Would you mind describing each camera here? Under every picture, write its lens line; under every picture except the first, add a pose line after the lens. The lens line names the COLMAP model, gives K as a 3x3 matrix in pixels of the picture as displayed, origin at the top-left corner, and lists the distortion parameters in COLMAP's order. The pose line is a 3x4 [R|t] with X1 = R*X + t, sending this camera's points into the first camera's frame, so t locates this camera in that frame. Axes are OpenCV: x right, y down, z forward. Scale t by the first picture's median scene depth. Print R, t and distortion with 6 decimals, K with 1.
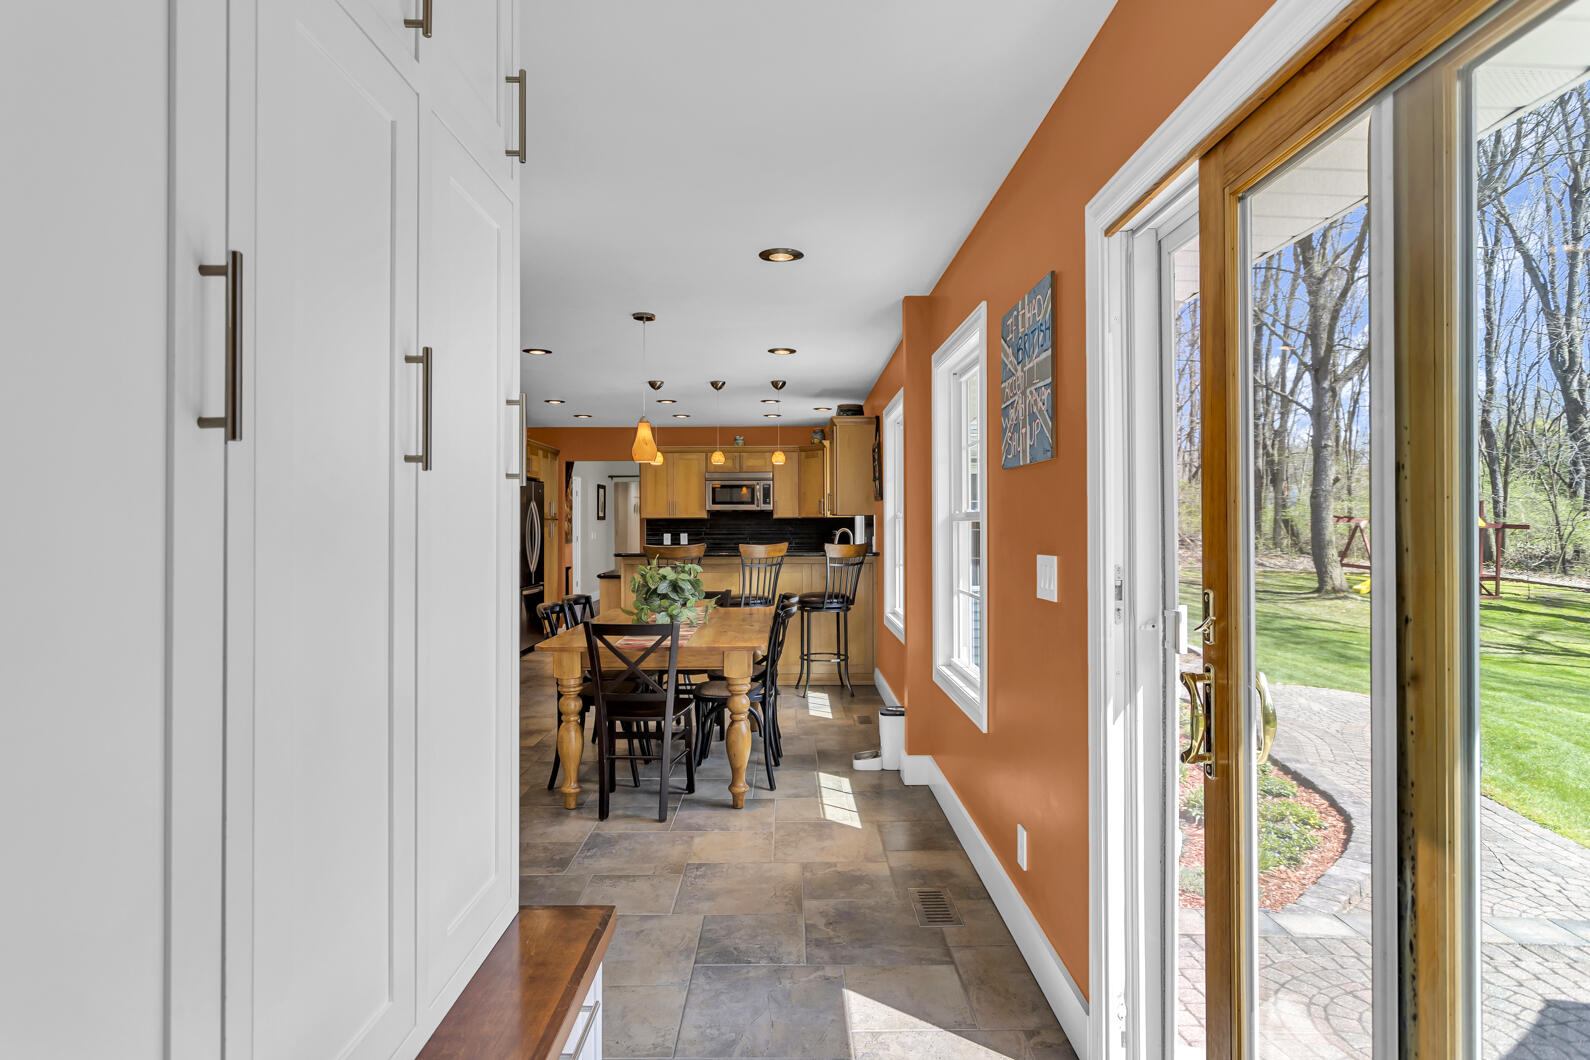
lens RADIAL K [[783.0, 0, 797.3], [0, 783.0, 518.1], [0, 0, 1]] dist [-0.002728, 0.007180]
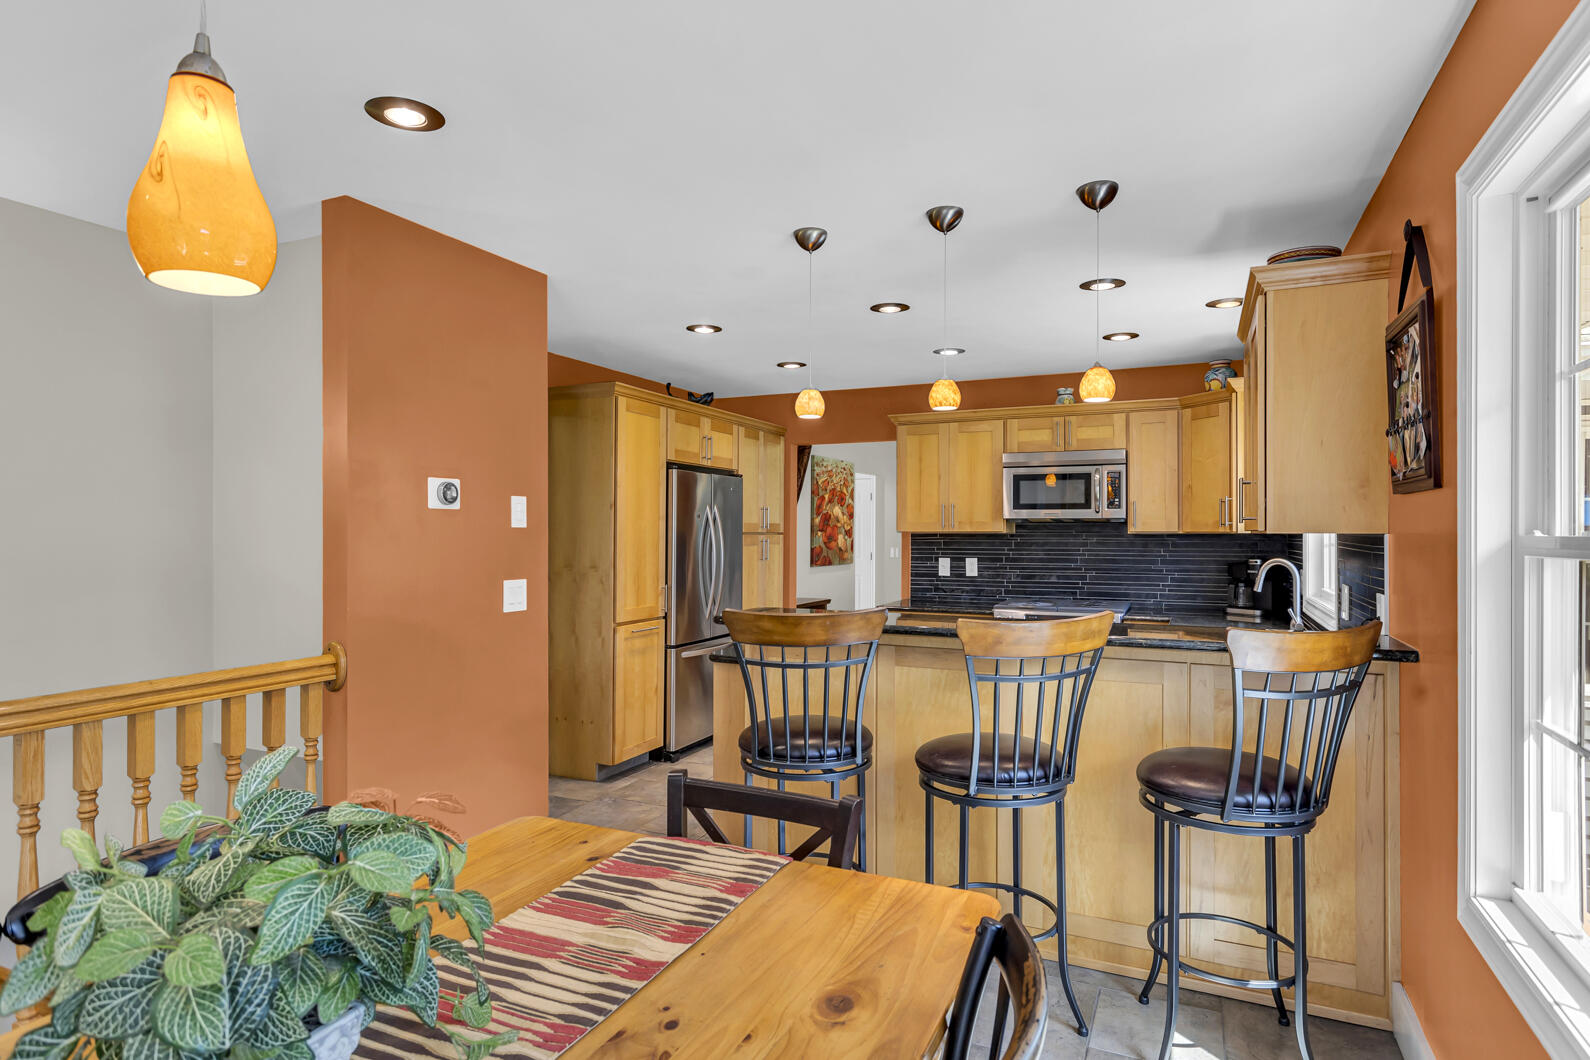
lens RADIAL K [[875.2, 0, 795.0], [0, 875.2, 530.0], [0, 0, 1]] dist [-0.000464, 0.000680]
pose [[0.908336, 0.005201, -0.418208, 0.021711], [-0.003783, 0.999984, 0.004220, -0.006901], [0.418223, -0.002251, 0.908341, 0.555033]]
